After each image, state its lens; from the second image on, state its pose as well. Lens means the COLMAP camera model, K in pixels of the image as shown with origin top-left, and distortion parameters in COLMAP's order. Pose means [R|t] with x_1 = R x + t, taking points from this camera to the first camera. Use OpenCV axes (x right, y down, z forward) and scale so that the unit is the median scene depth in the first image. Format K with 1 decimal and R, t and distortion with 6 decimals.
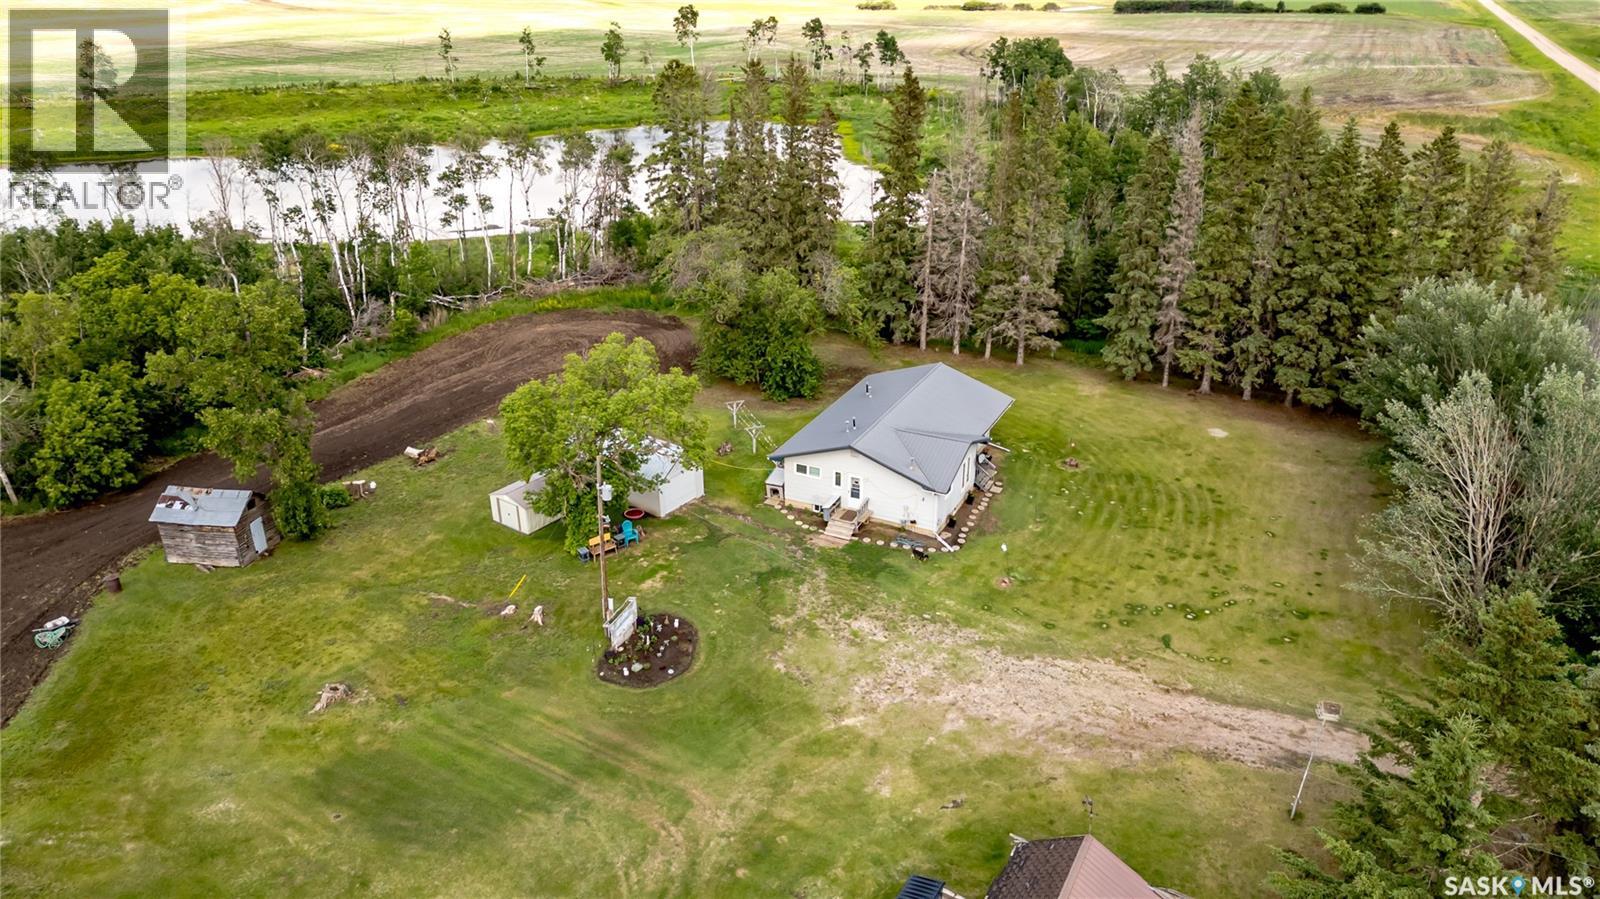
lens RADIAL K [[1119.1, 0, 802.3], [0, 1119.1, 449.2], [0, 0, 1]] dist [0.078388, -0.049885]
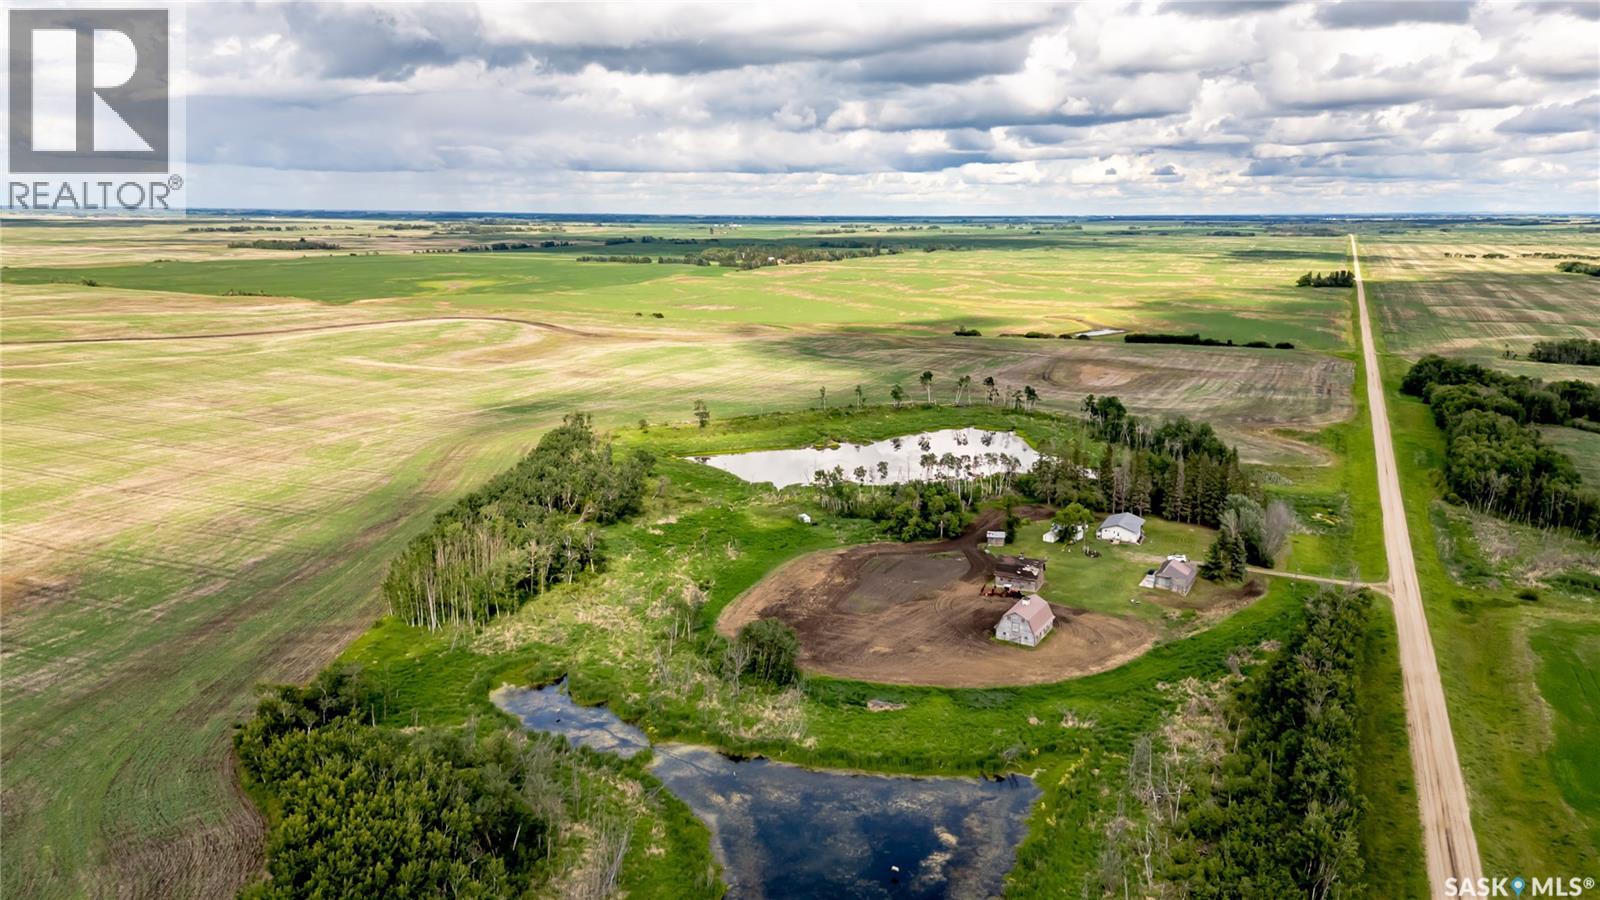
lens RADIAL K [[1119.1, 0, 799.3], [0, 1119.1, 428.8], [0, 0, 1]] dist [0.078388, -0.049885]
pose [[0.999977, 0.003170, -0.005920, -1.035099], [-0.004434, 0.973747, -0.227590, 0.559809], [0.005044, 0.227611, 0.973739, -3.079435]]
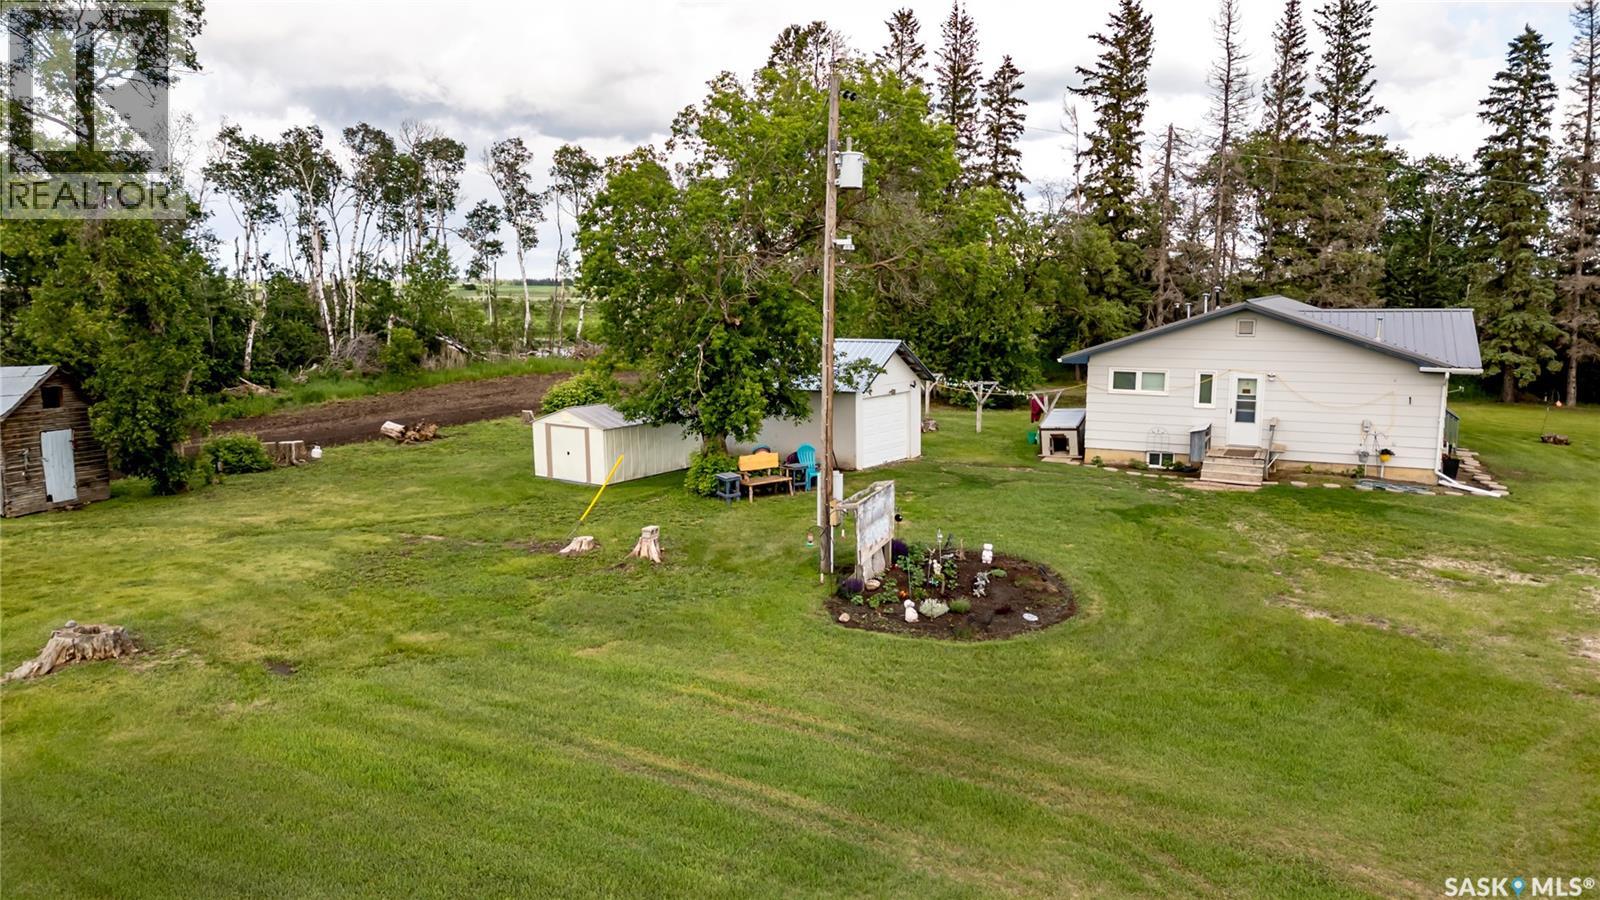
lens RADIAL K [[1119.1, 0, 804.2], [0, 1119.1, 450.6], [0, 0, 1]] dist [0.078388, -0.049885]
pose [[0.999998, 0.000258, -0.002116, -0.117313], [-0.000825, 0.962242, -0.272194, 0.151420], [0.001966, 0.272195, 0.962240, 0.391412]]
